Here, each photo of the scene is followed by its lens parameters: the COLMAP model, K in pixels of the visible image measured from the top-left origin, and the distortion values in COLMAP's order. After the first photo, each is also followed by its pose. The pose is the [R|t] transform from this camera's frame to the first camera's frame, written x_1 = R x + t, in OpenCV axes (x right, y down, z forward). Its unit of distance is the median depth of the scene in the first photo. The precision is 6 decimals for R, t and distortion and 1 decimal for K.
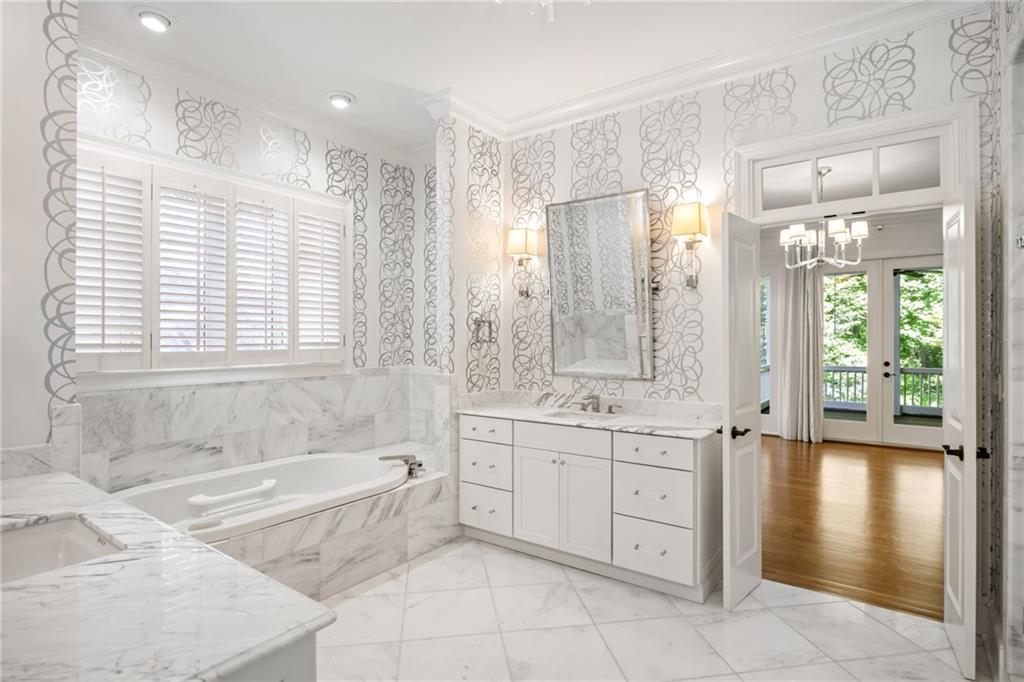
lens RADIAL K [[516.5, 0, 529.0], [0, 516.5, 341.7], [0, 0, 1]] dist [-0.013132, -0.000182]
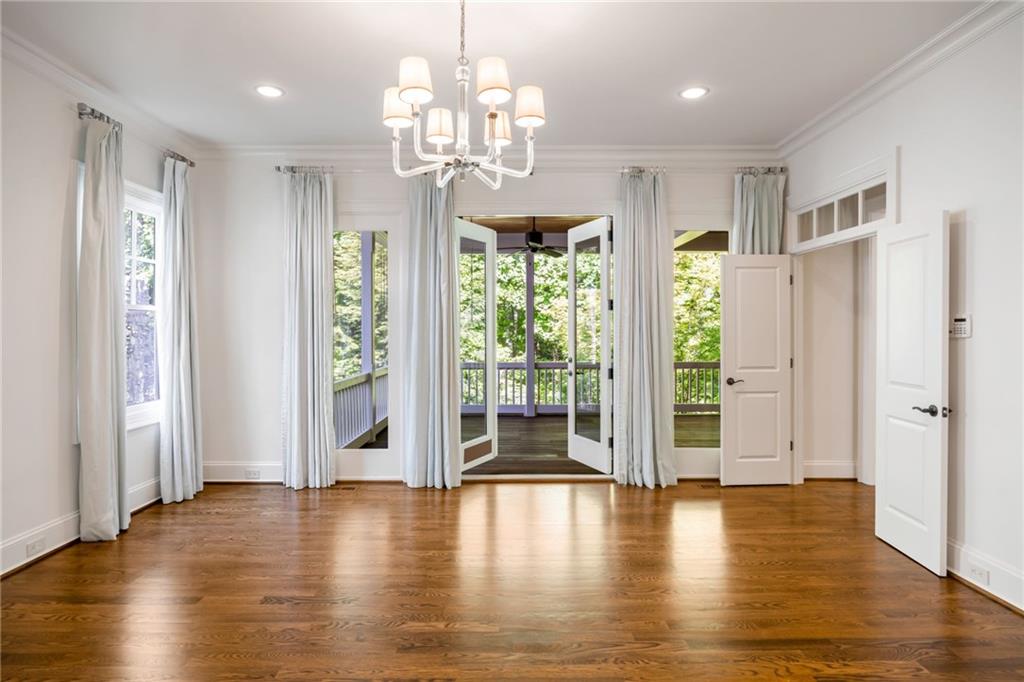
lens RADIAL K [[516.5, 0, 529.0], [0, 516.5, 341.7], [0, 0, 1]] dist [-0.013132, -0.000182]
pose [[0.789529, -0.009586, 0.613639, 0.231033], [0.003669, 0.999934, 0.010899, 0.004109], [-0.613703, -0.006354, 0.789512, 0.418034]]
